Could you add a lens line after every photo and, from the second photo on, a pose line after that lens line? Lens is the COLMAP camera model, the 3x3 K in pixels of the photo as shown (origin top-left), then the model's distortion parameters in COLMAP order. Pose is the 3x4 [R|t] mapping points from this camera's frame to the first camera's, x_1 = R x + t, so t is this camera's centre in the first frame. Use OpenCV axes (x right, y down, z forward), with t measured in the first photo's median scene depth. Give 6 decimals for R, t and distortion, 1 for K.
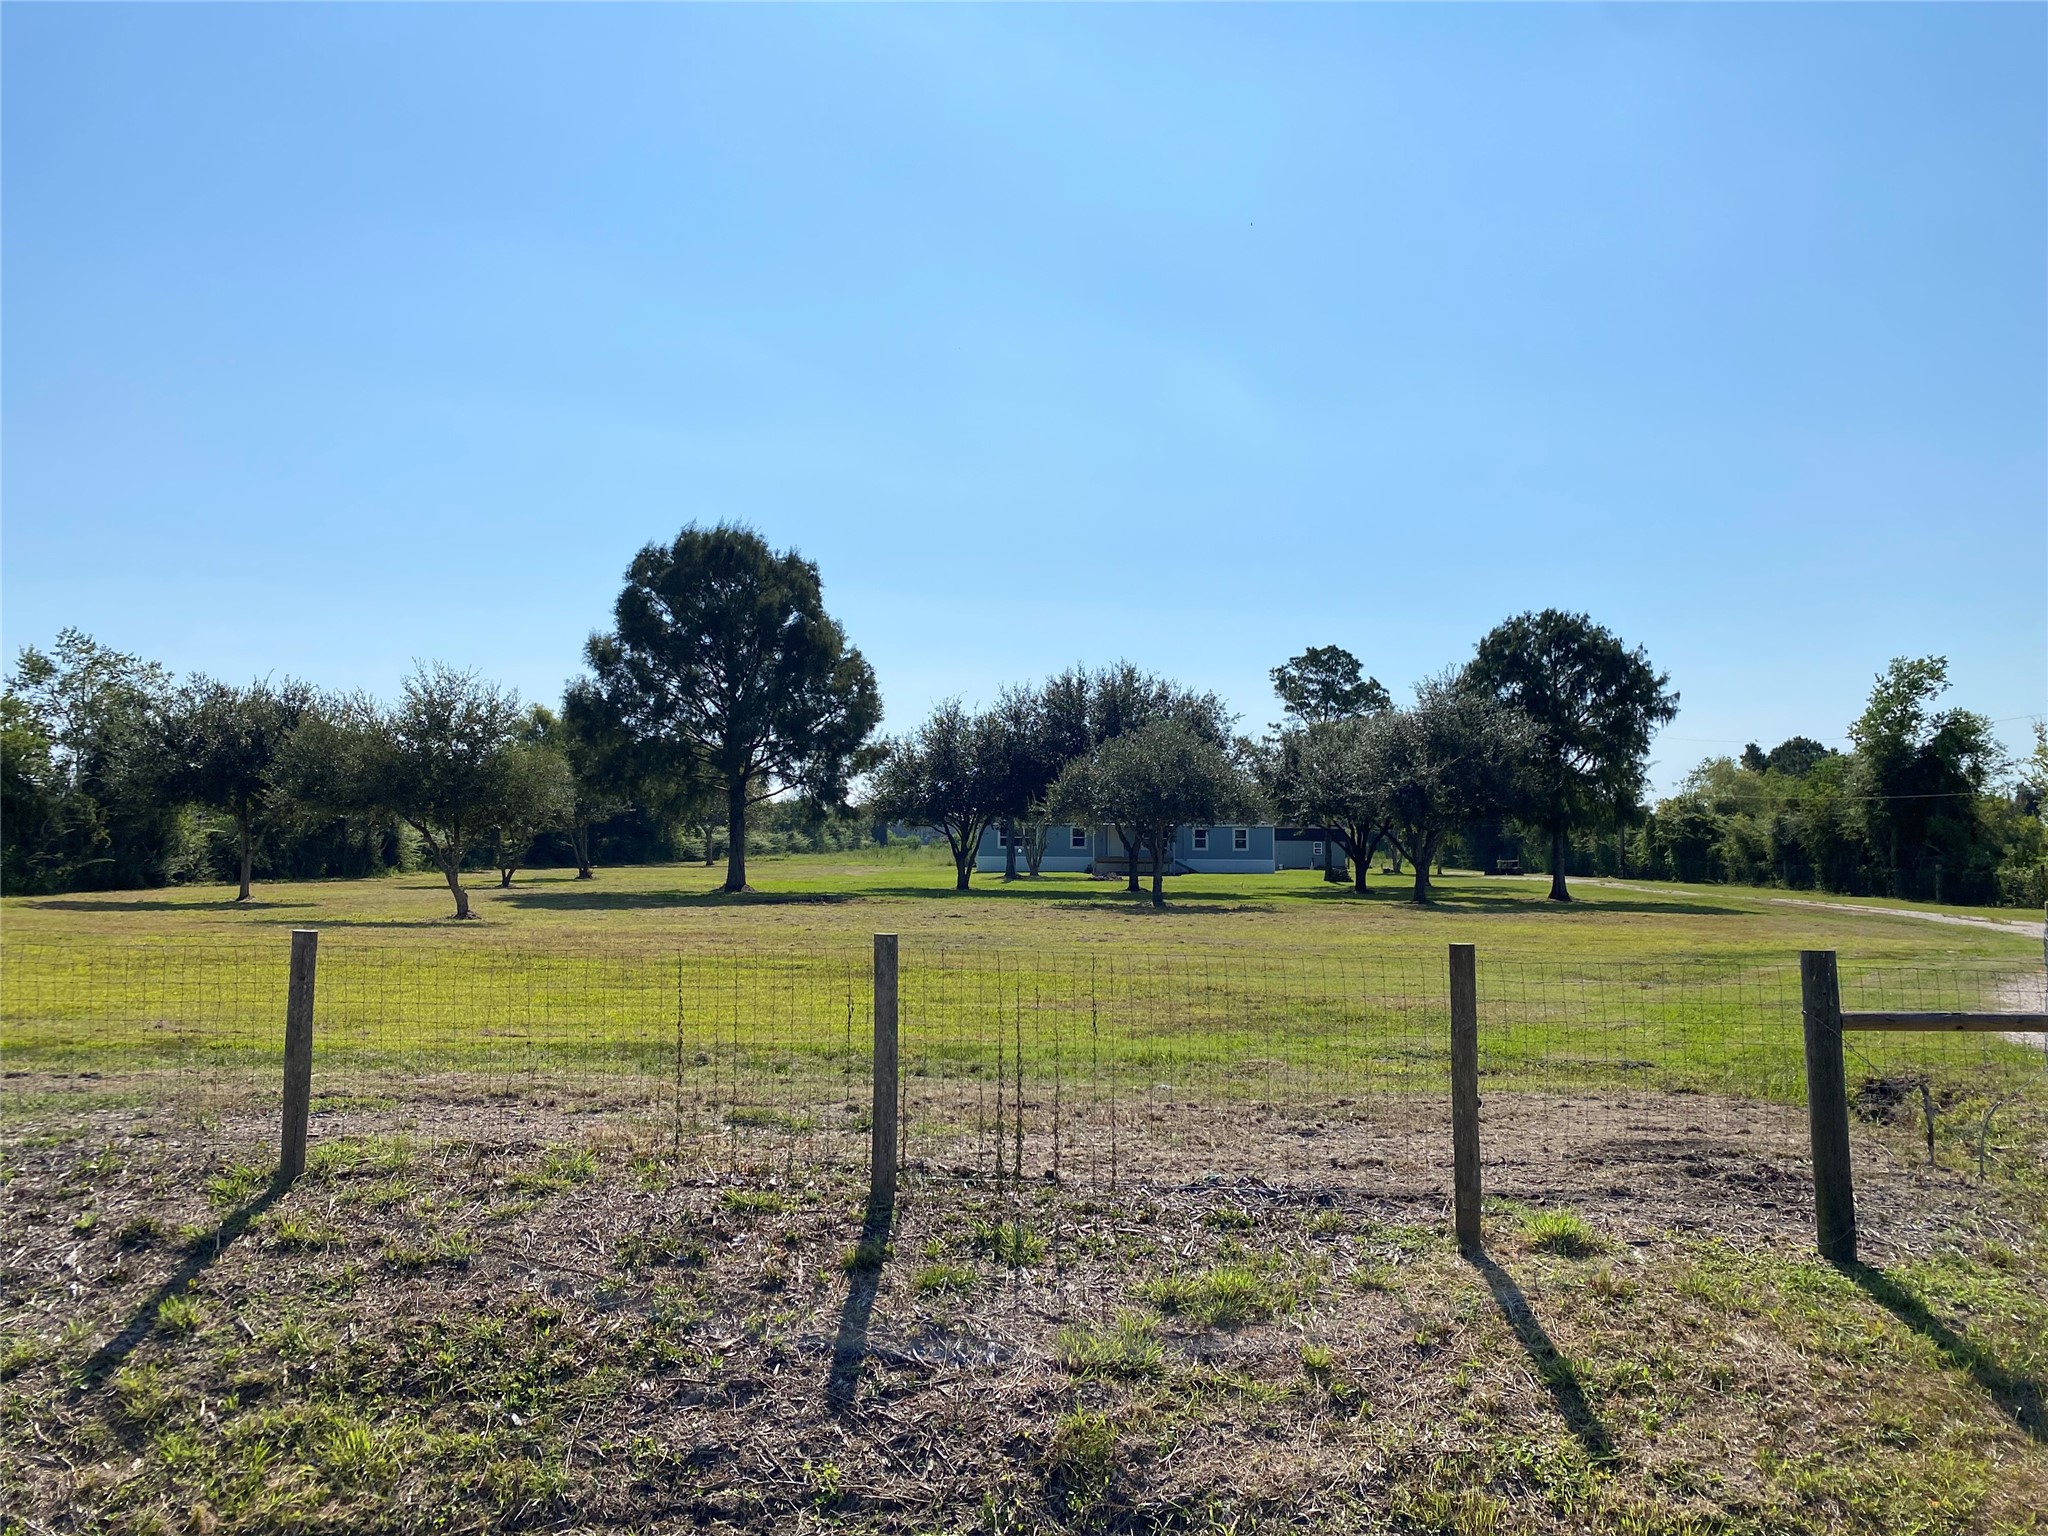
lens RADIAL K [[1552.1, 0, 1024.4], [0, 1552.1, 781.8], [0, 0, 1]] dist [0.007698, -0.004183]
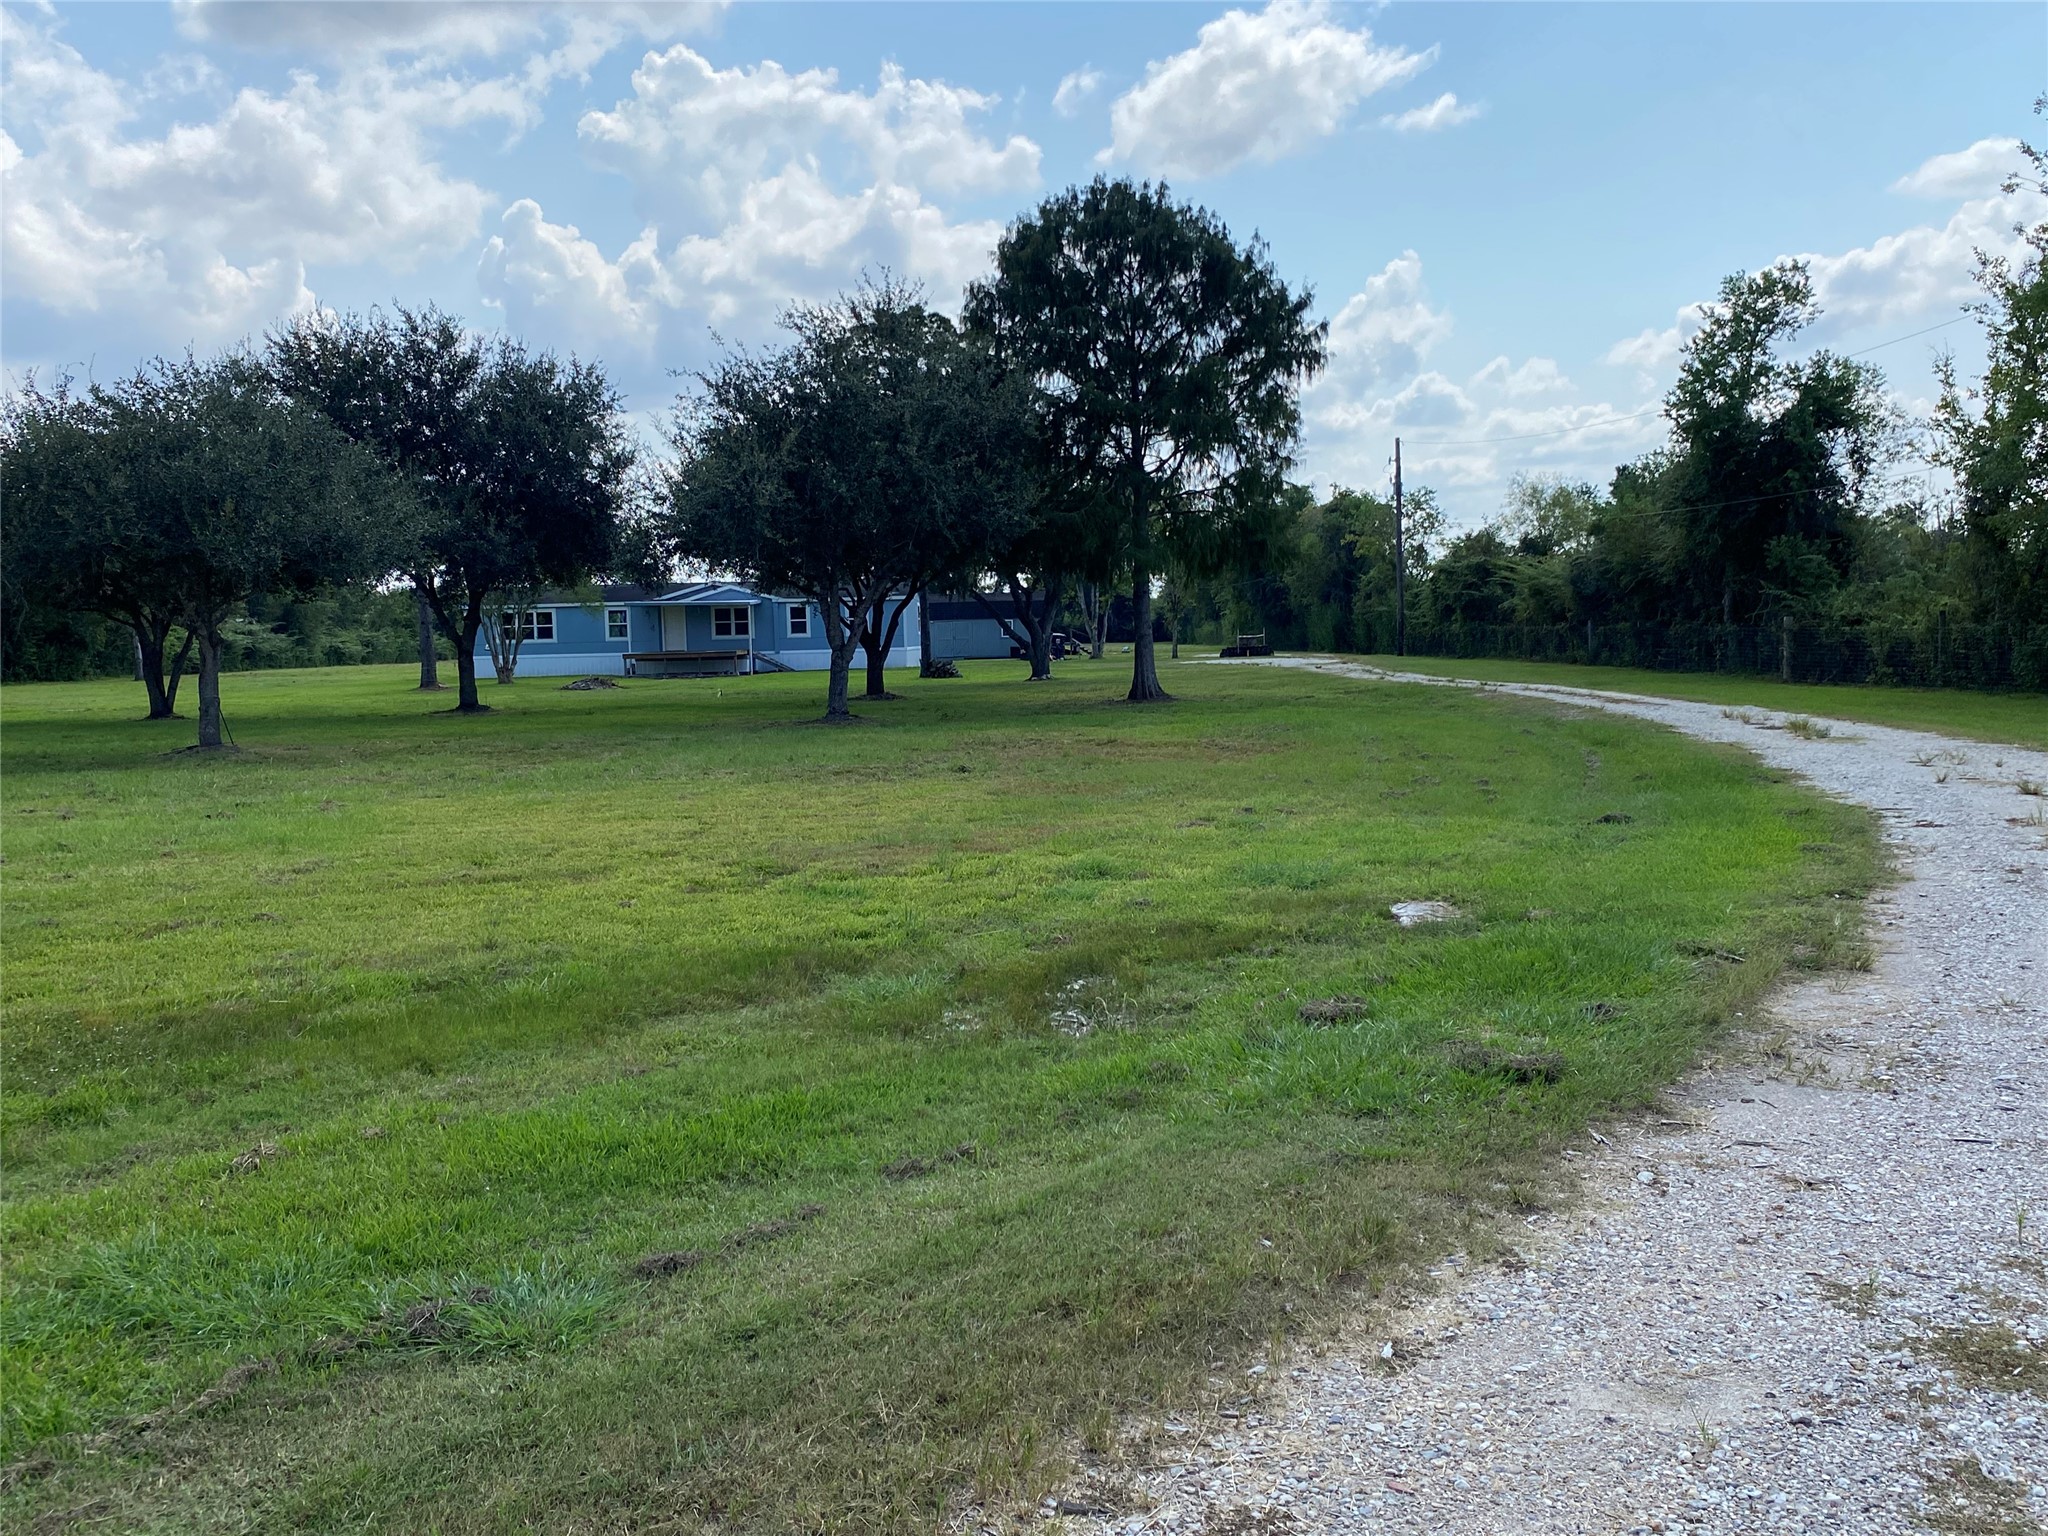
lens RADIAL K [[1802.9, 0, 1024.6], [0, 1802.9, 755.6], [0, 0, 1]] dist [0.039994, 0.014498]
pose [[0.996819, -0.037194, 0.070486, 0.232314], [0.029660, 0.994023, 0.105061, 0.024084], [-0.073972, -0.102637, 0.991965, 0.305083]]
